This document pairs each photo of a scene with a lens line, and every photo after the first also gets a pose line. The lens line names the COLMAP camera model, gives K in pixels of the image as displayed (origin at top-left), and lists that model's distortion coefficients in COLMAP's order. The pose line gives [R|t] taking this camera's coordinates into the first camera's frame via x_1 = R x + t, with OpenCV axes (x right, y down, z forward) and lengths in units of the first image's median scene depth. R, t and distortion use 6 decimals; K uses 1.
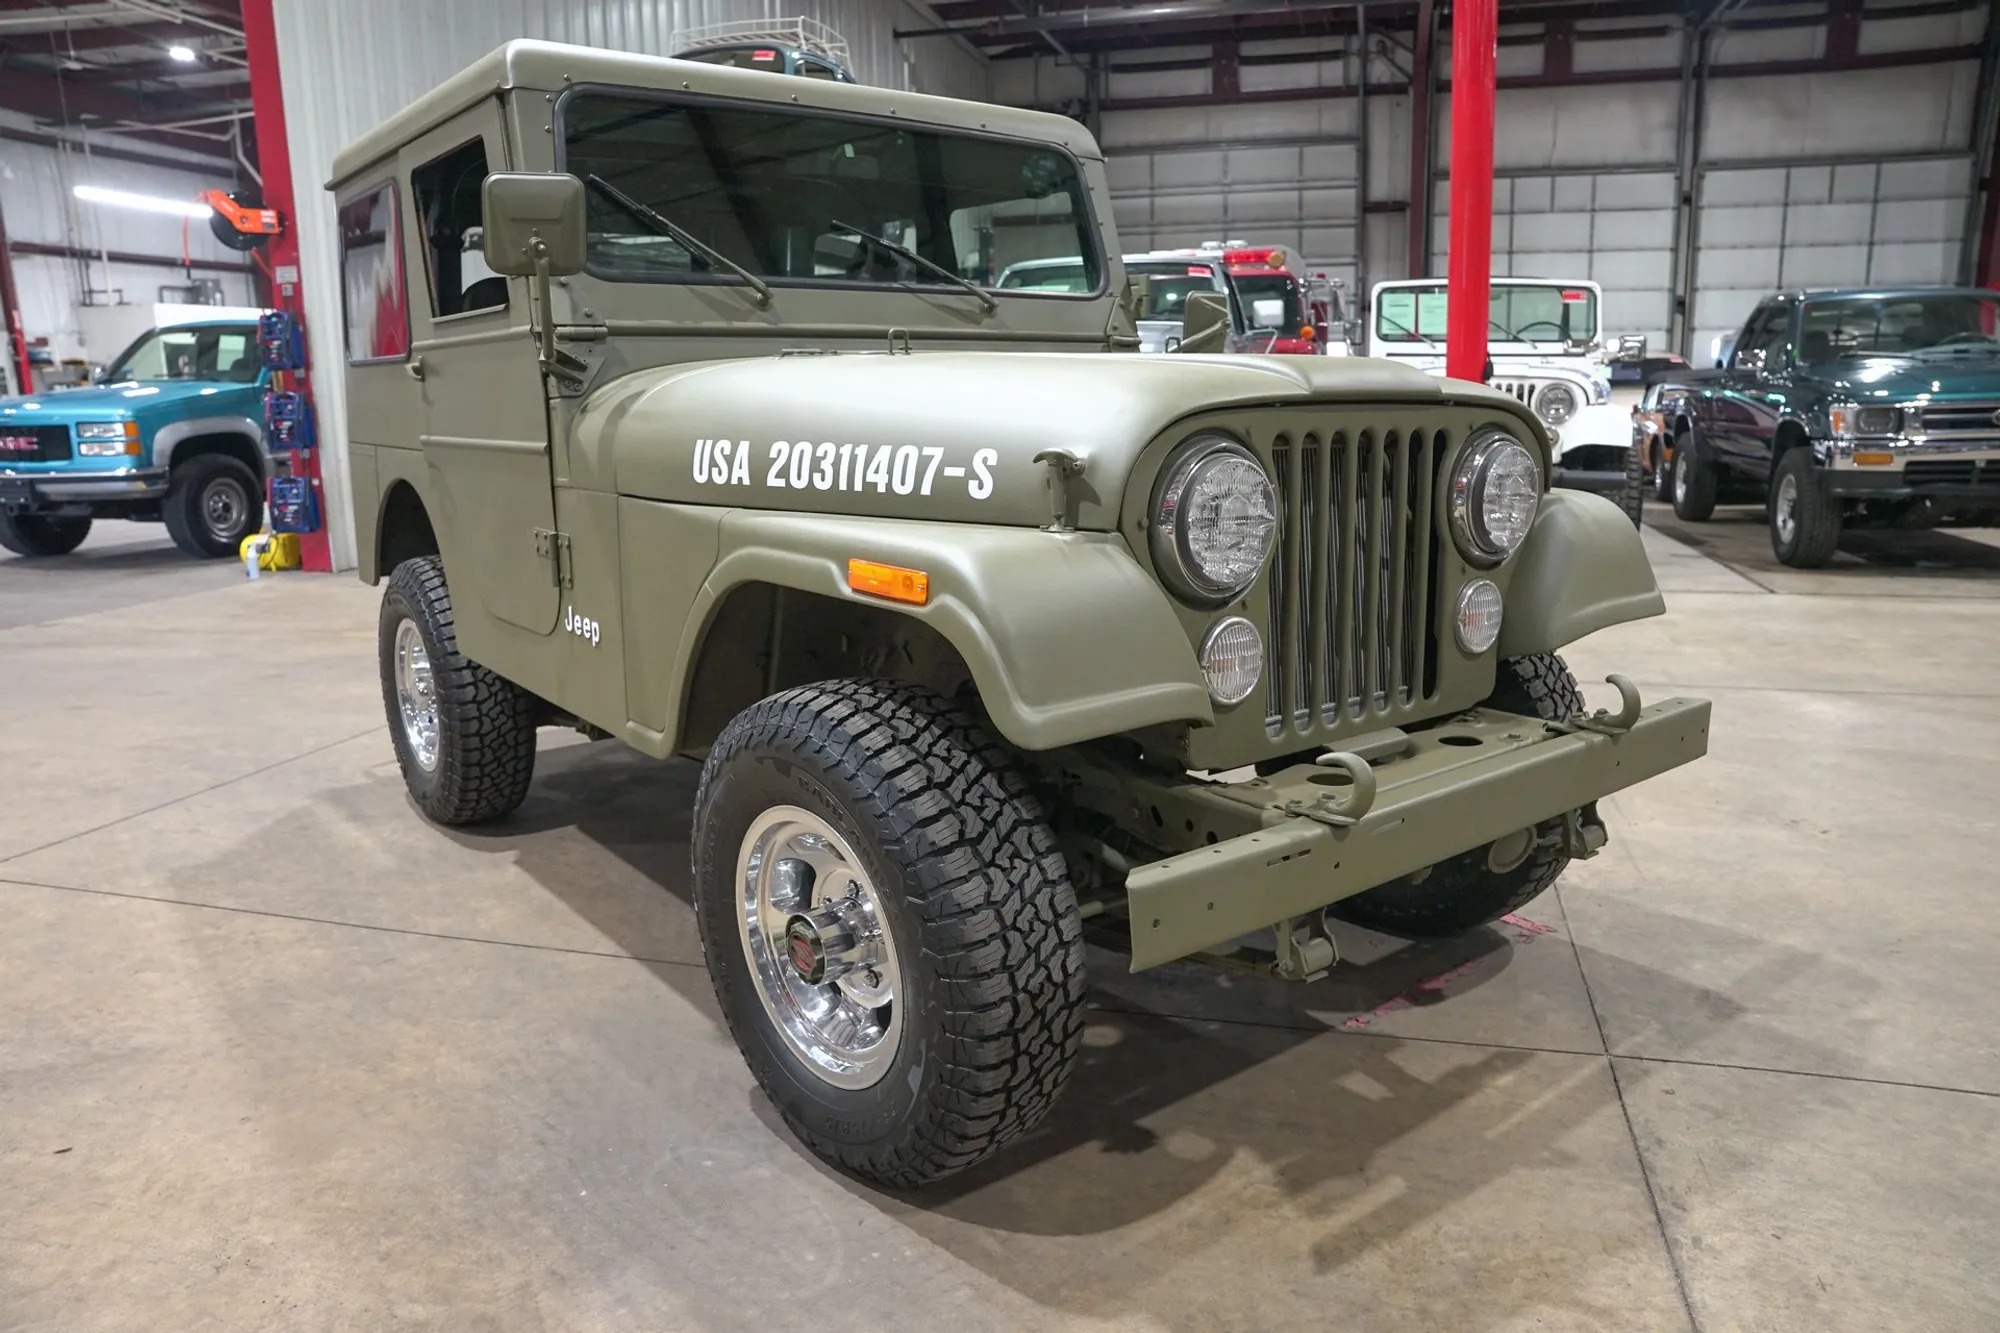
lens RADIAL K [[1369.3, 0, 1002.4], [0, 1369.3, 665.8], [0, 0, 1]] dist [-0.138905, 0.106857]
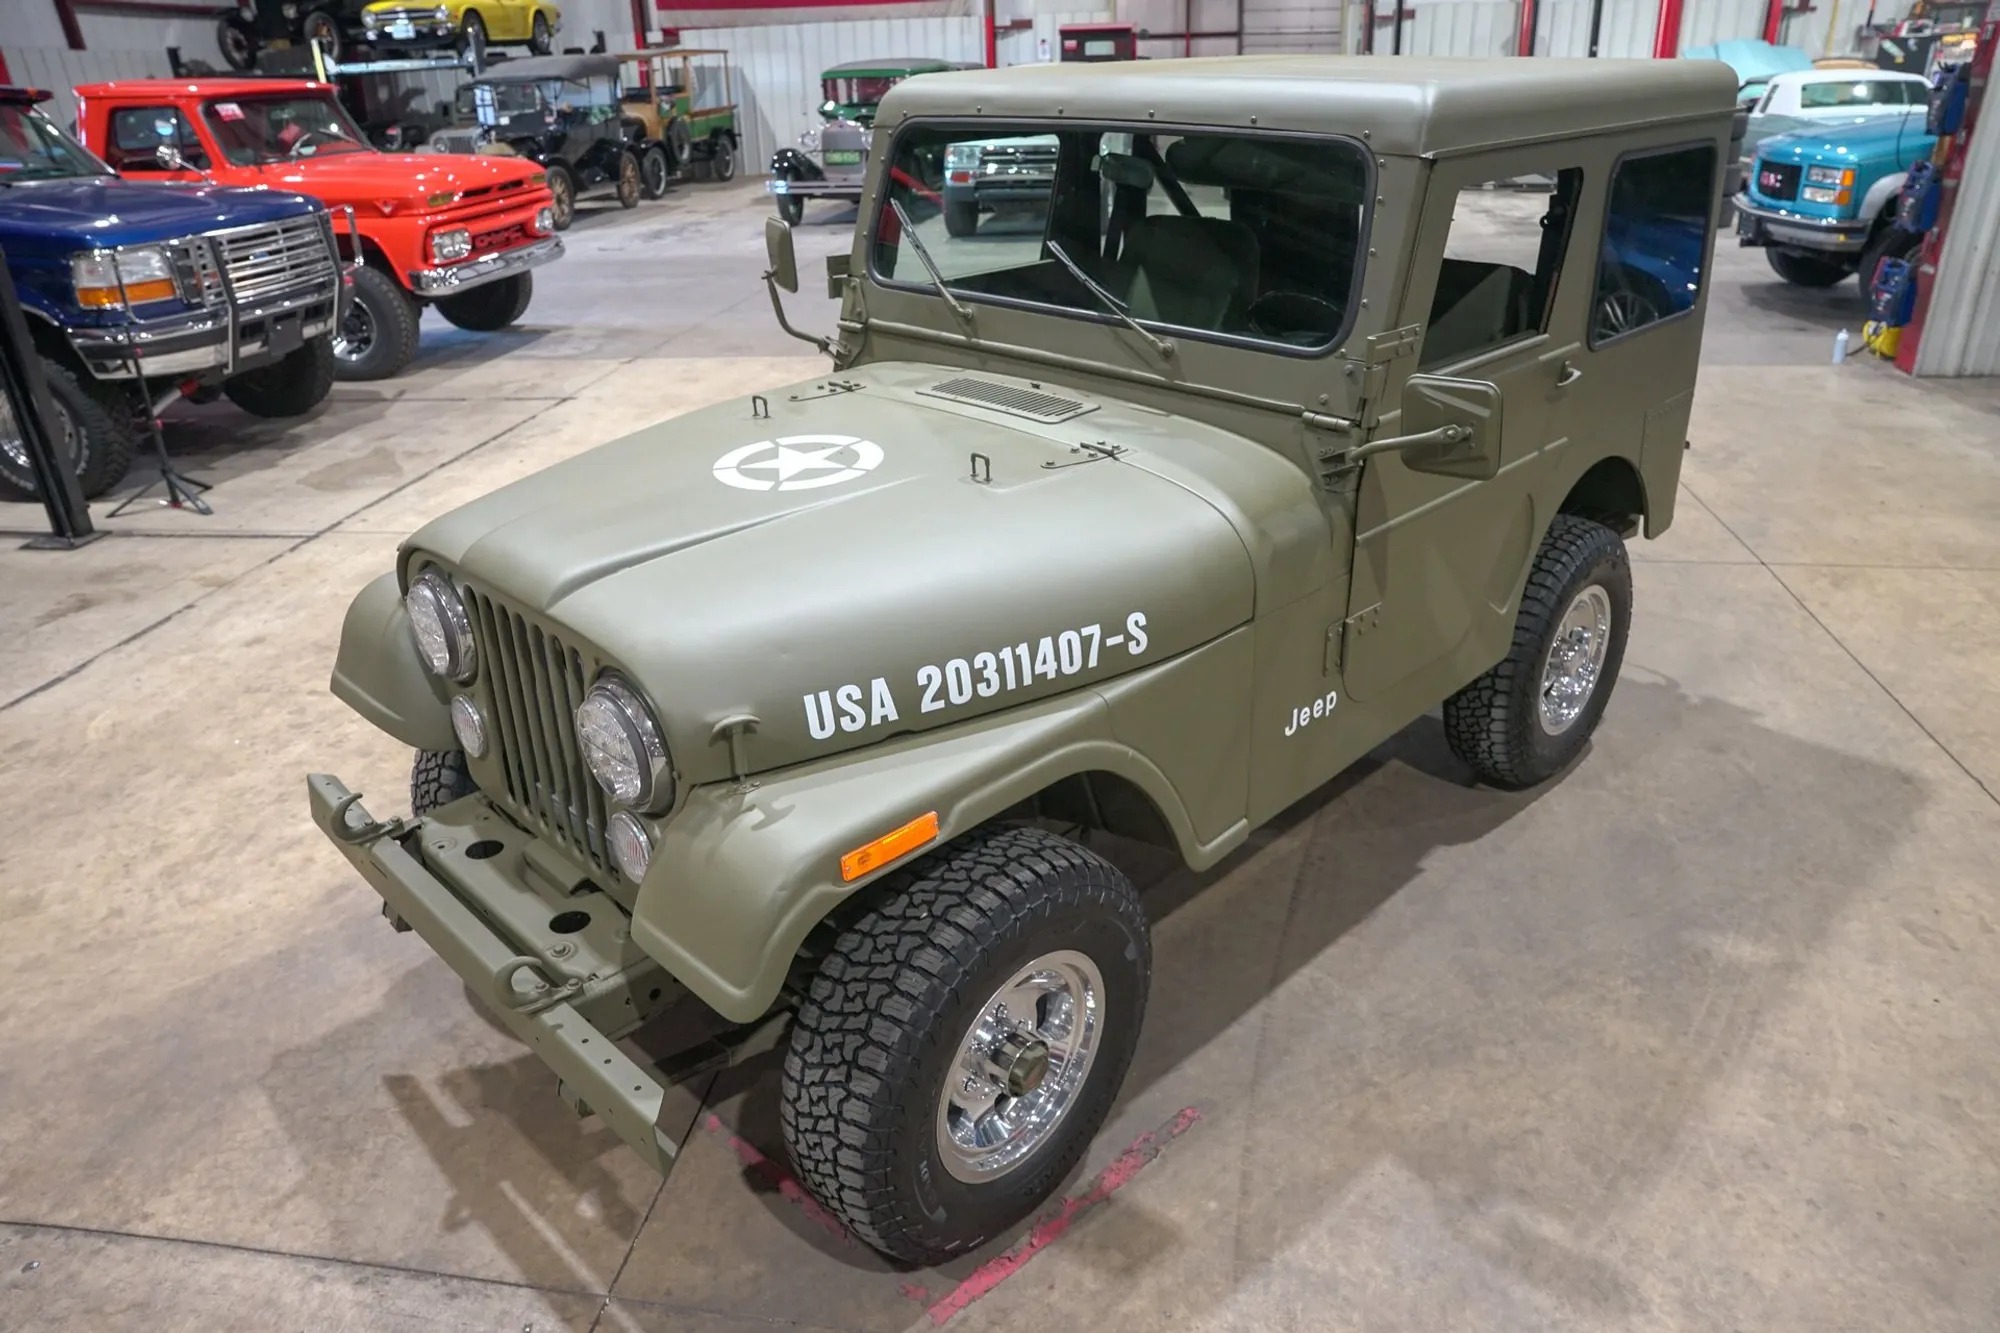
lens RADIAL K [[1369.3, 0, 1006.2], [0, 1369.3, 657.5], [0, 0, 1]] dist [-0.138905, 0.106857]
pose [[0.115946, 0.422695, -0.898824, 1.038176], [-0.173301, 0.899656, 0.400731, -0.513897], [0.978020, 0.109304, 0.177565, 0.938553]]
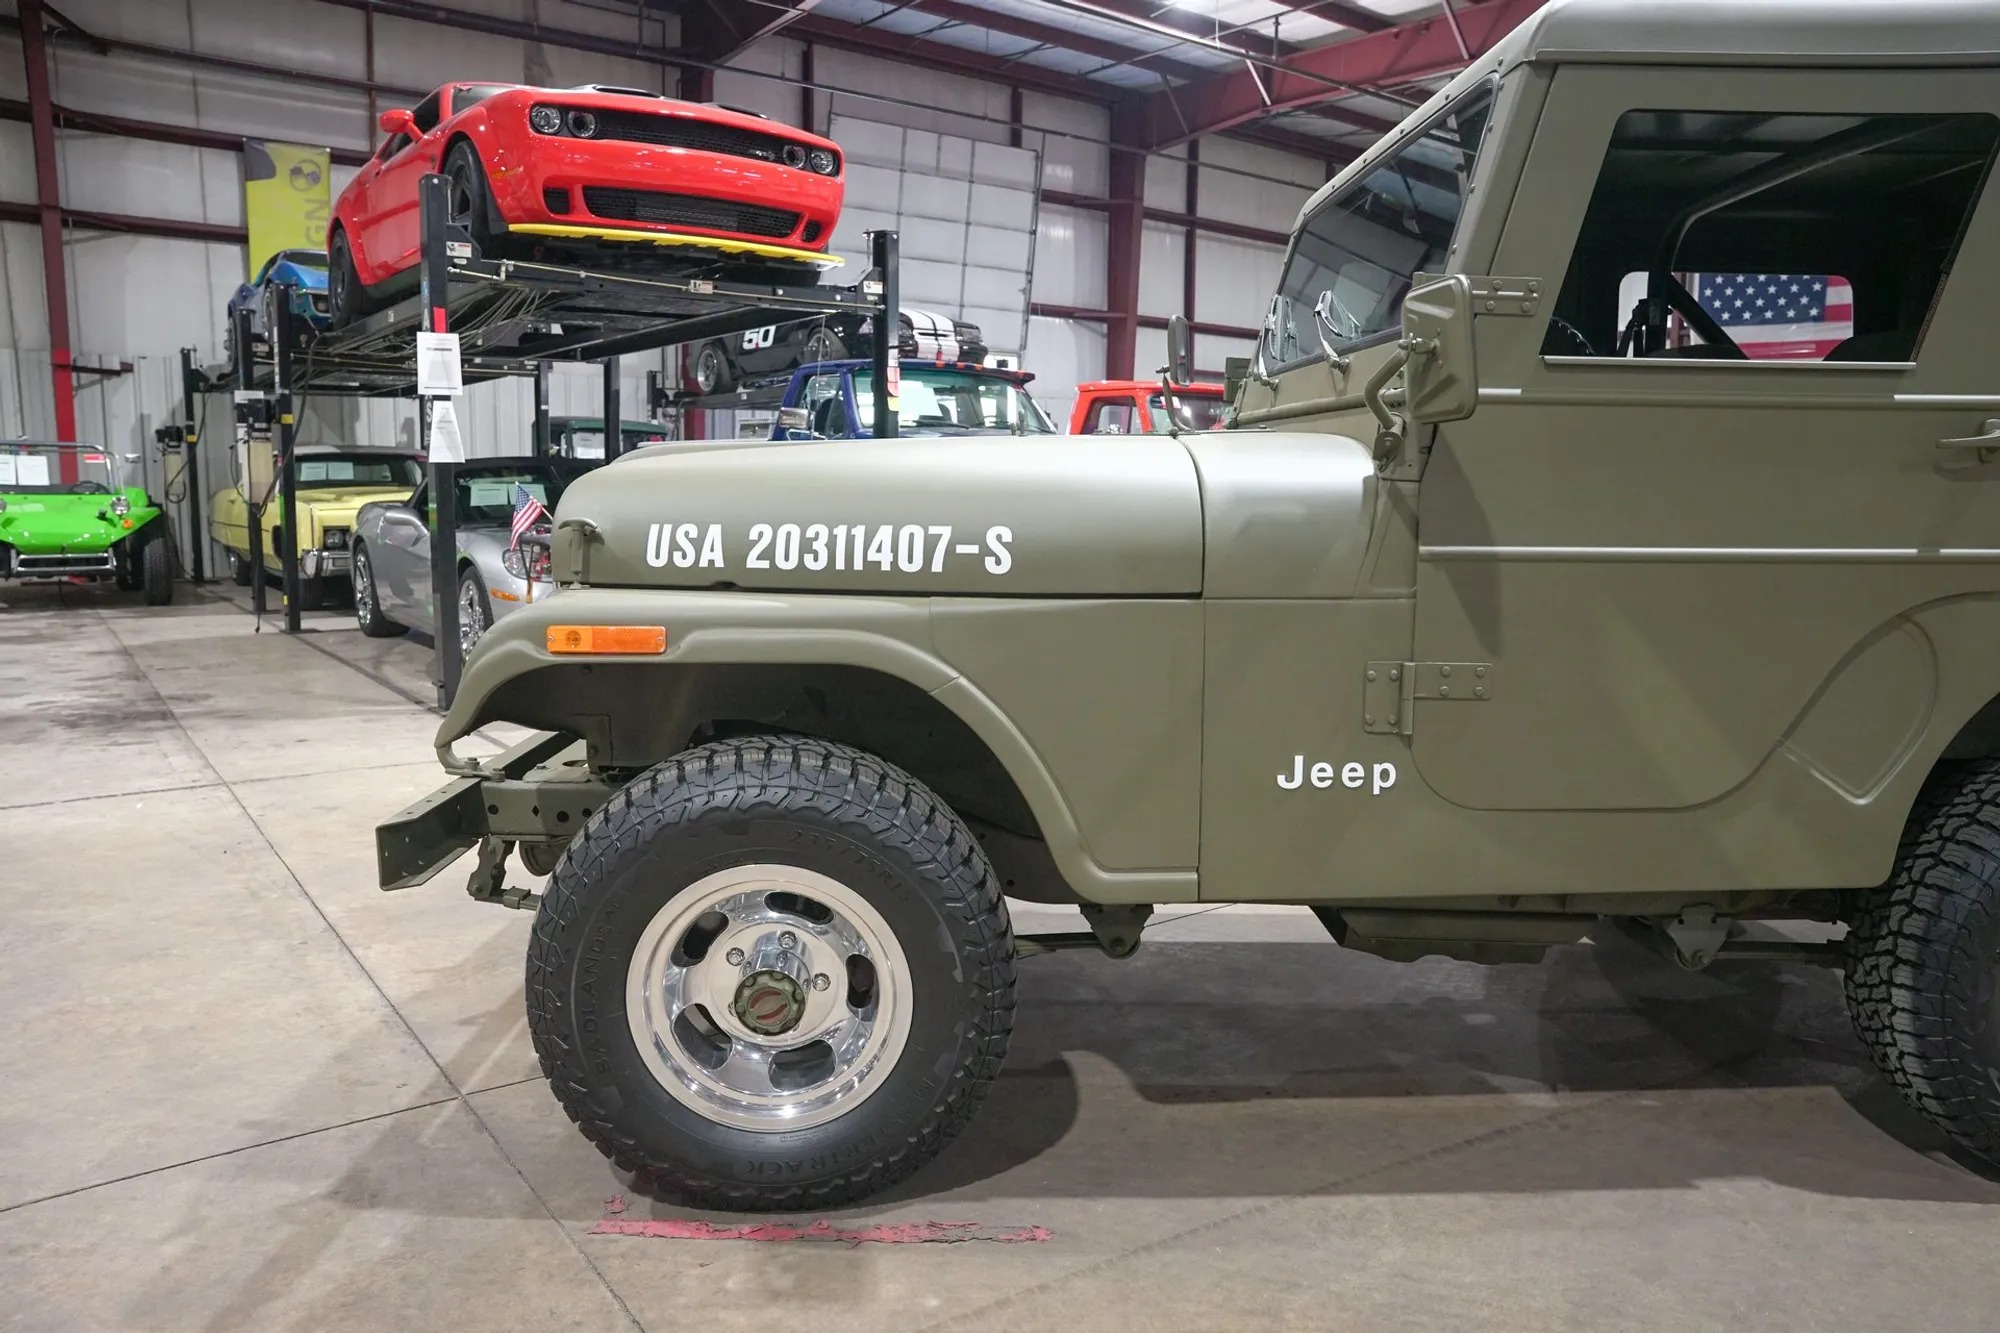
lens RADIAL K [[1369.3, 0, 1009.6], [0, 1369.3, 660.4], [0, 0, 1]] dist [-0.138905, 0.106857]
pose [[-0.603723, 0.116053, -0.788701, 0.871945], [-0.159886, 0.951618, 0.262412, -0.339181], [0.780996, 0.284527, -0.555959, 1.615639]]
